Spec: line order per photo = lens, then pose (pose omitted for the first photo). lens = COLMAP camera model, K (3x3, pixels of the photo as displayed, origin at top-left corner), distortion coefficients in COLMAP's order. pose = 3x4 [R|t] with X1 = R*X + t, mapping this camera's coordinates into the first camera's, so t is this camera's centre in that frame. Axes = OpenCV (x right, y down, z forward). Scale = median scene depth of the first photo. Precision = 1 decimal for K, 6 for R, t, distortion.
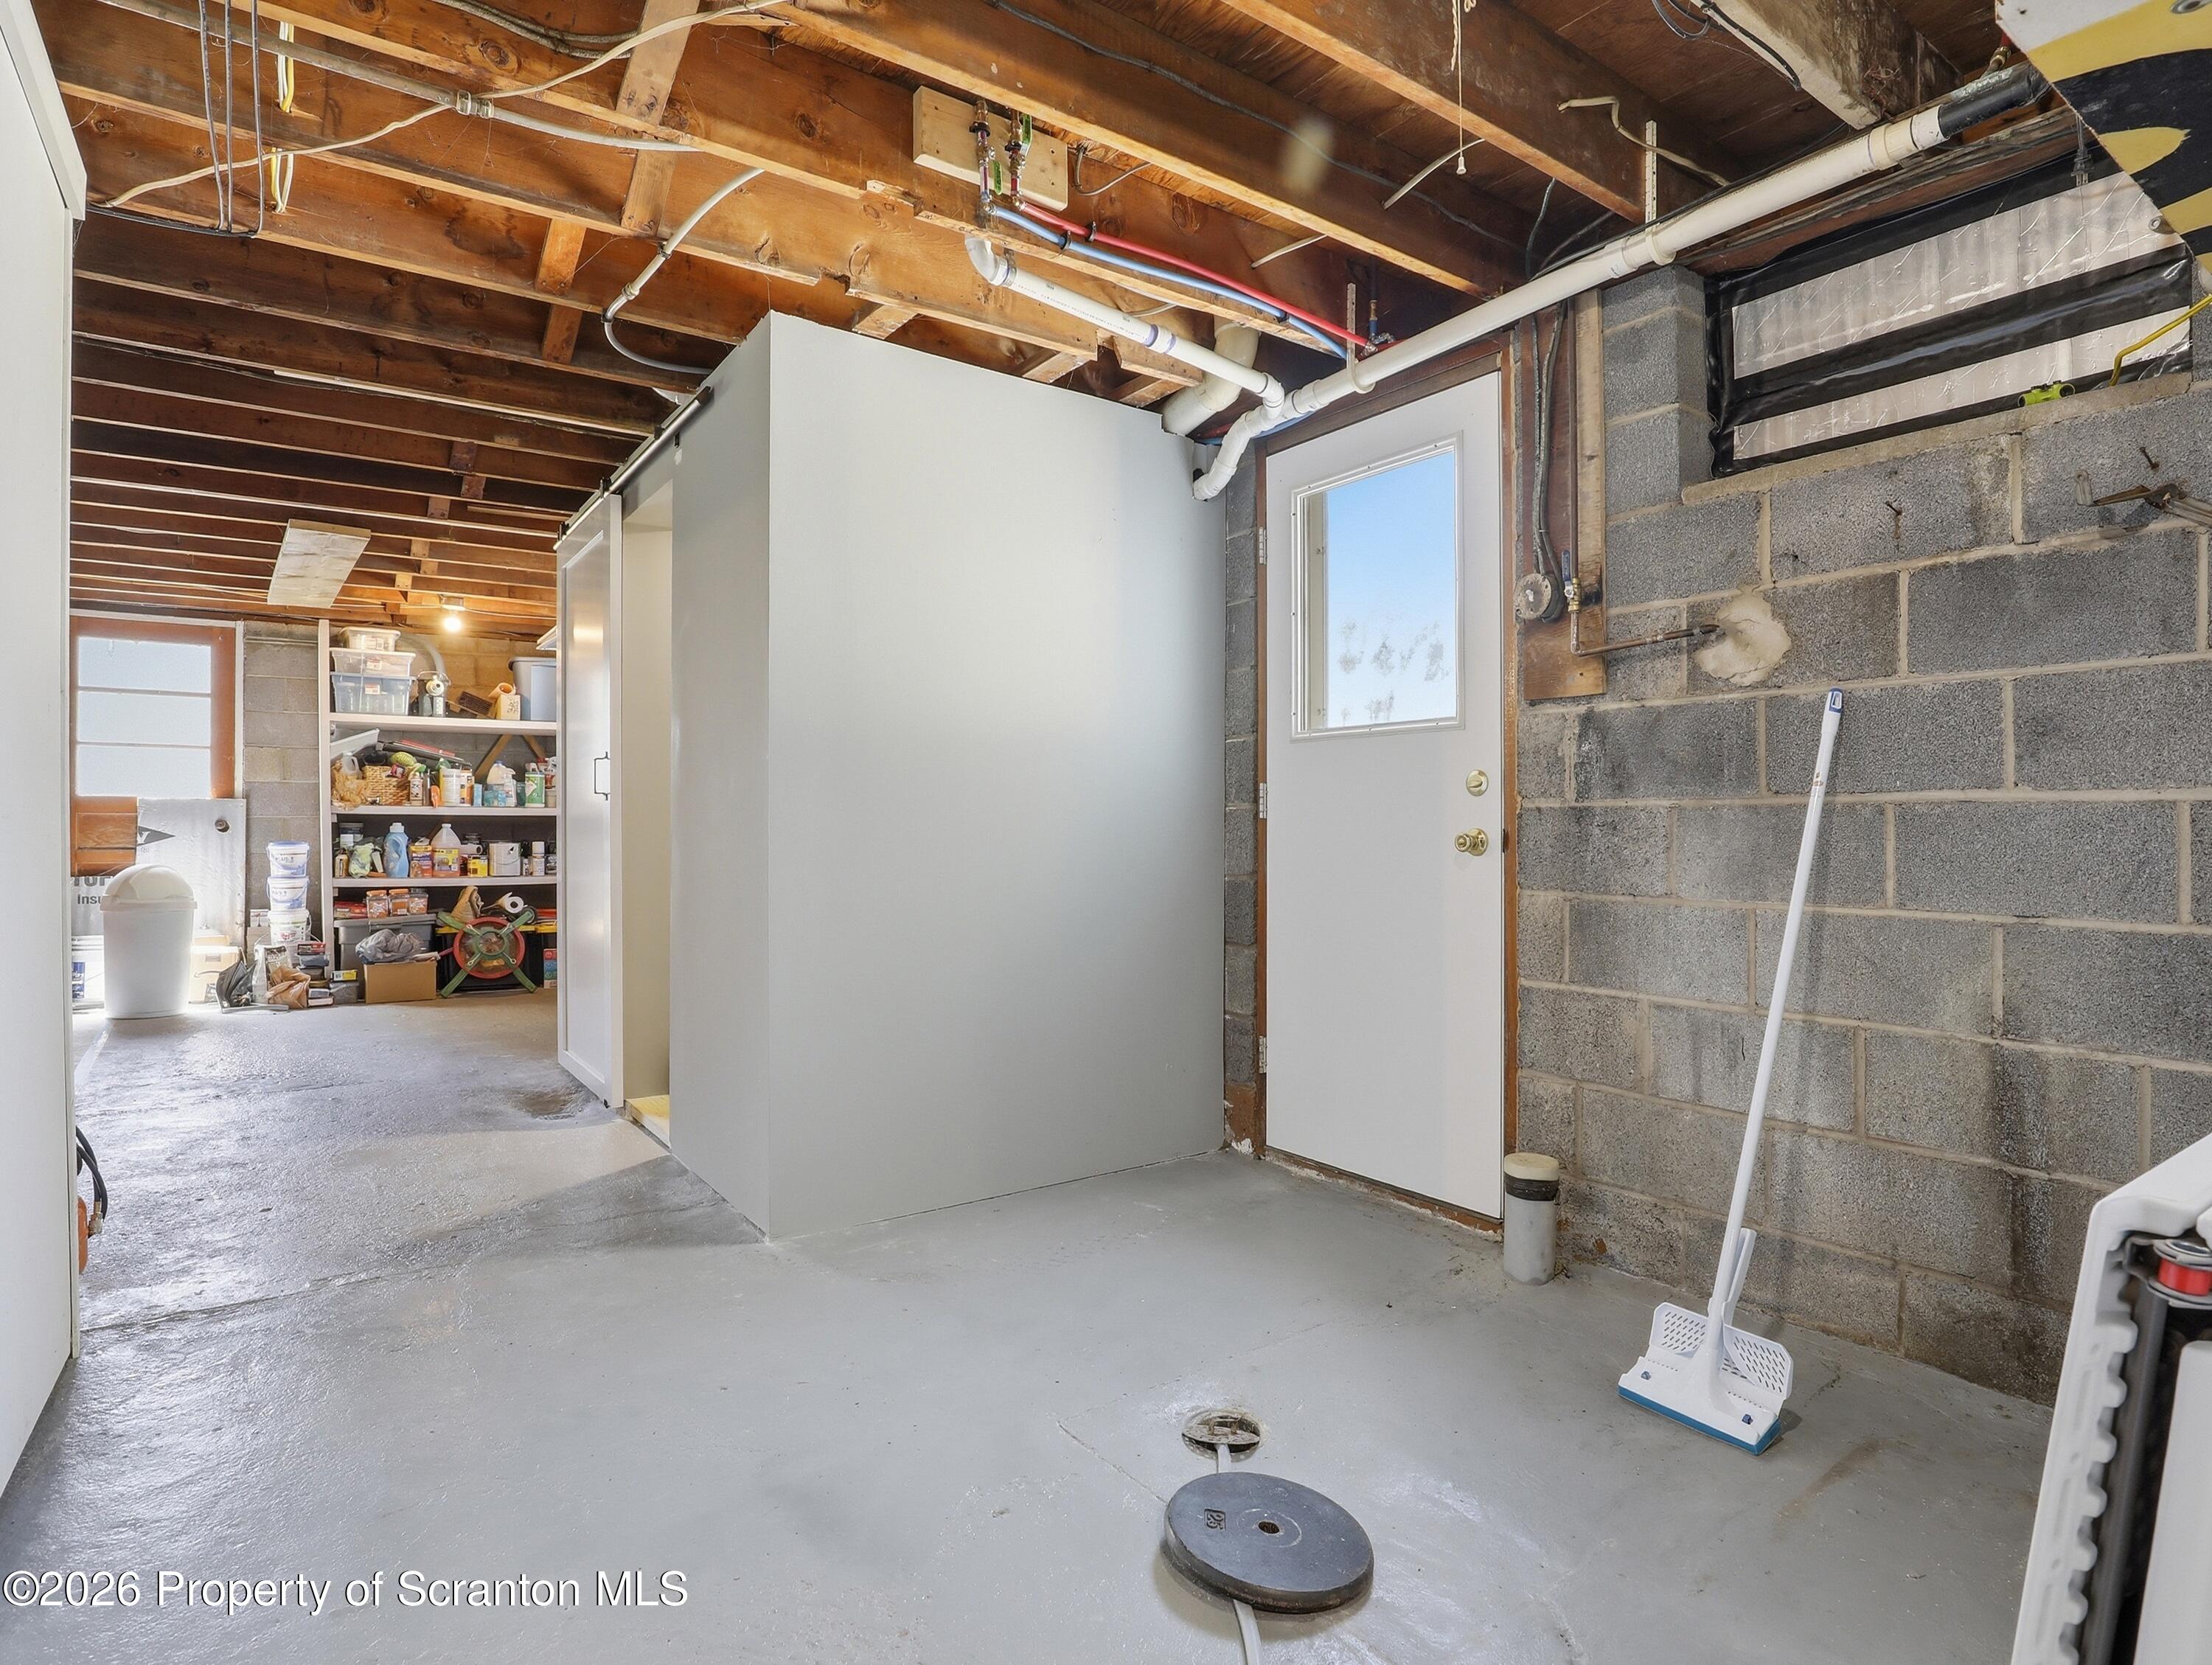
lens RADIAL K [[1187.4, 0, 1115.0], [0, 1187.4, 833.4], [0, 0, 1]] dist [-0.005008, -0.000099]
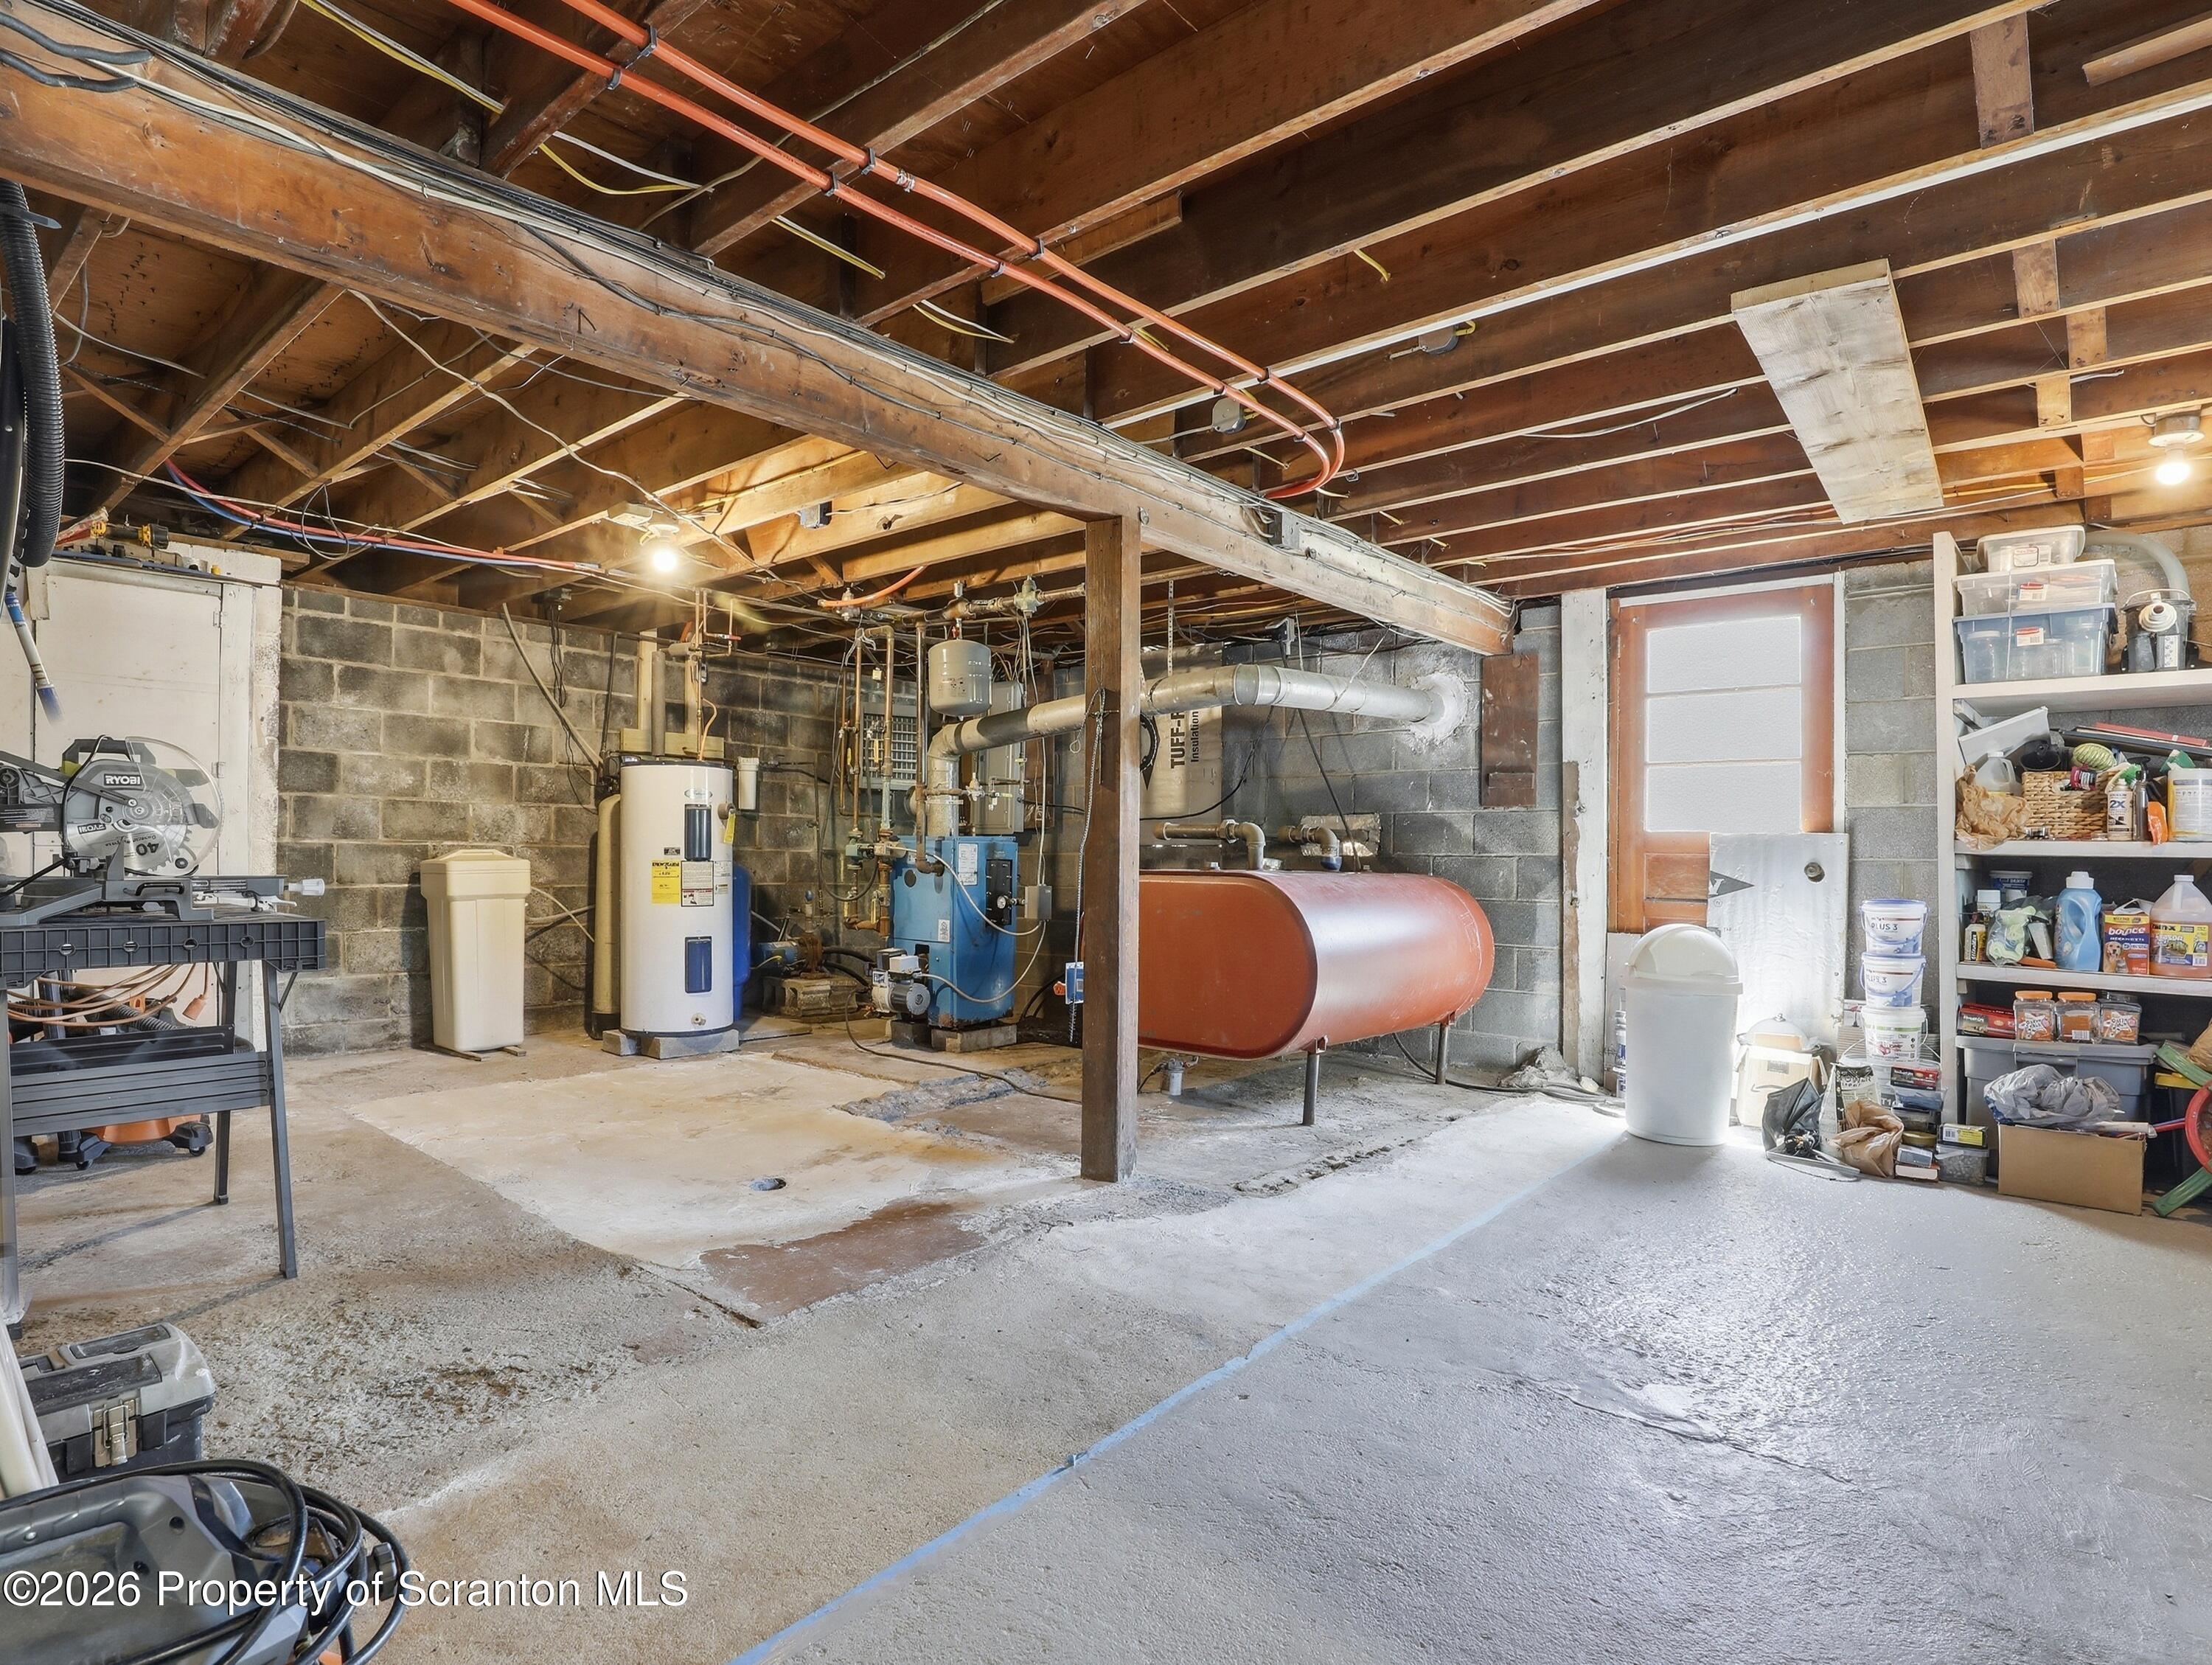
lens RADIAL K [[1187.4, 0, 1113.0], [0, 1187.4, 854.8], [0, 0, 1]] dist [-0.005008, -0.000099]
pose [[0.246662, 0.000394, -0.969102, -0.184263], [-0.015160, 0.999879, -0.003452, -0.008246], [0.968983, 0.015543, 0.246638, 0.434067]]
